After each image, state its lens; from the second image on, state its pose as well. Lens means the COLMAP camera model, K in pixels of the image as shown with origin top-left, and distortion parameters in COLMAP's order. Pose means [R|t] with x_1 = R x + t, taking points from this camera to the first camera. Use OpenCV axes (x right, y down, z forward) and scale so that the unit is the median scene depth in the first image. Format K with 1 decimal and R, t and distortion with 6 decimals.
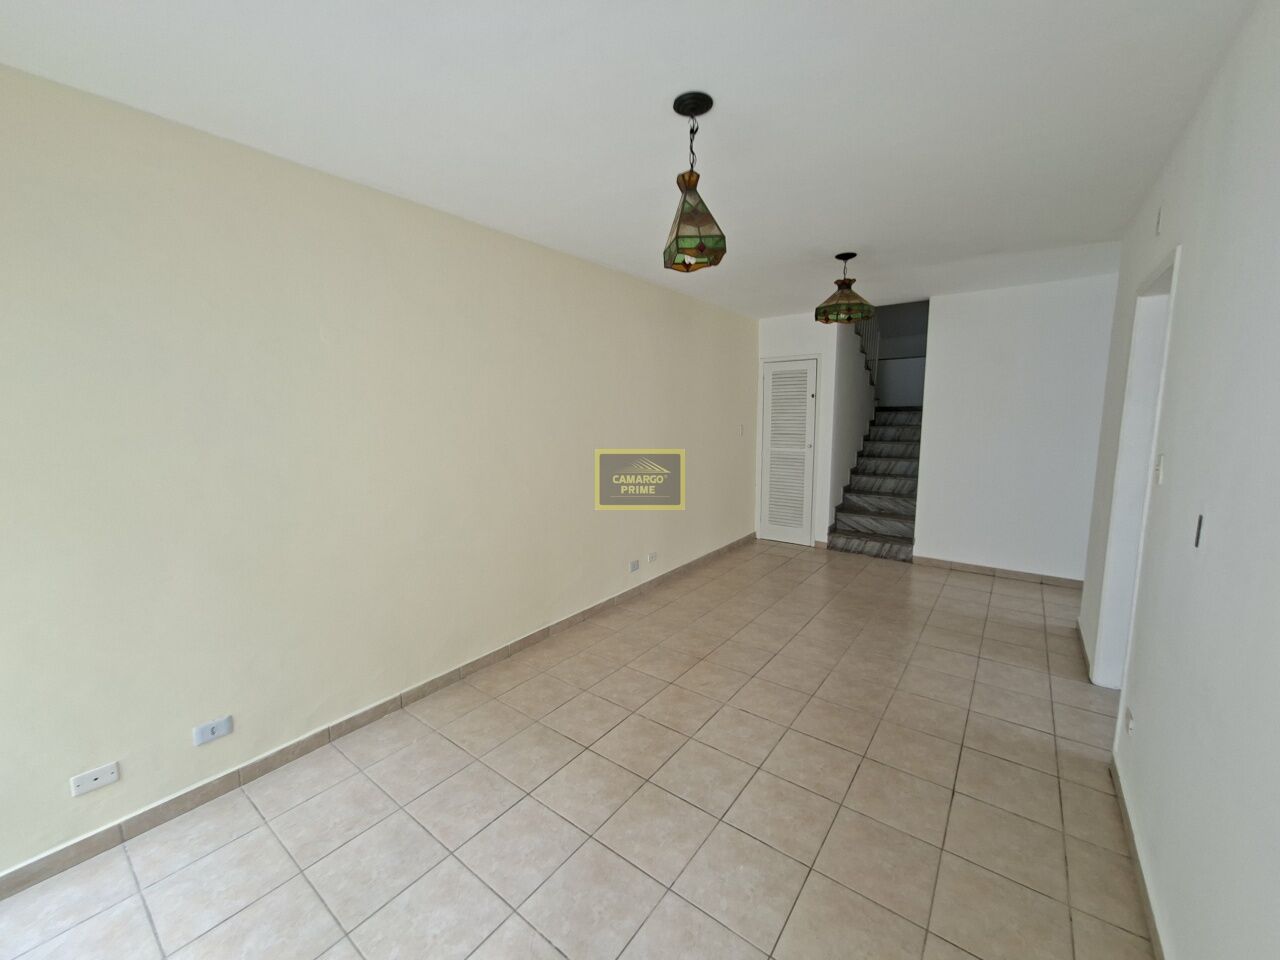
lens RADIAL K [[508.8, 0, 645.9], [0, 508.8, 479.1], [0, 0, 1]] dist [-0.003085, 0.000326]
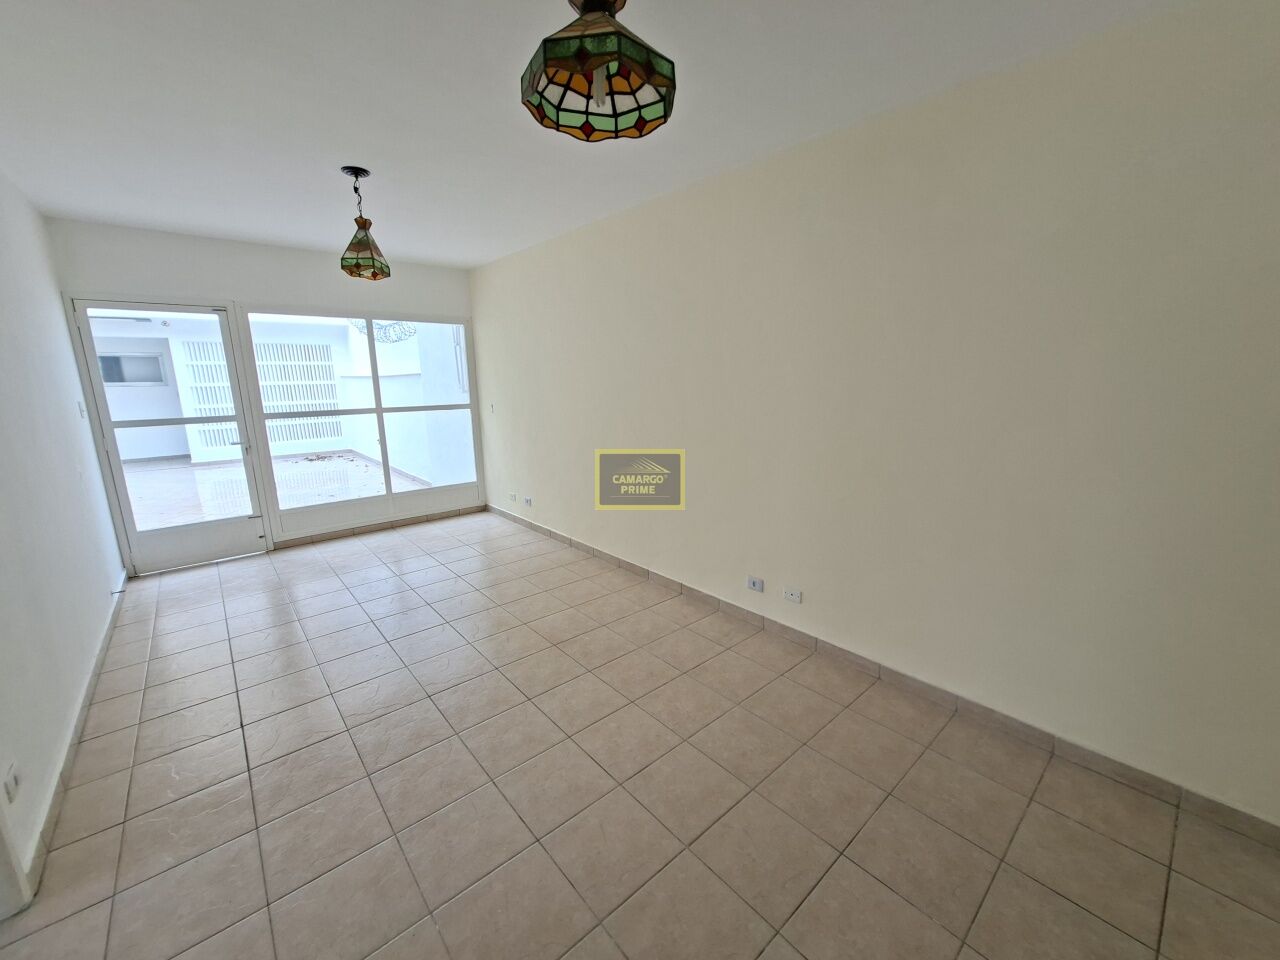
lens RADIAL K [[508.8, 0, 645.9], [0, 508.8, 479.1], [0, 0, 1]] dist [-0.003085, 0.000326]
pose [[-0.208348, 0.205785, -0.956161, 0.851758], [-0.112629, 0.966063, 0.232458, -0.155124], [0.971548, 0.156124, -0.178100, 1.228862]]
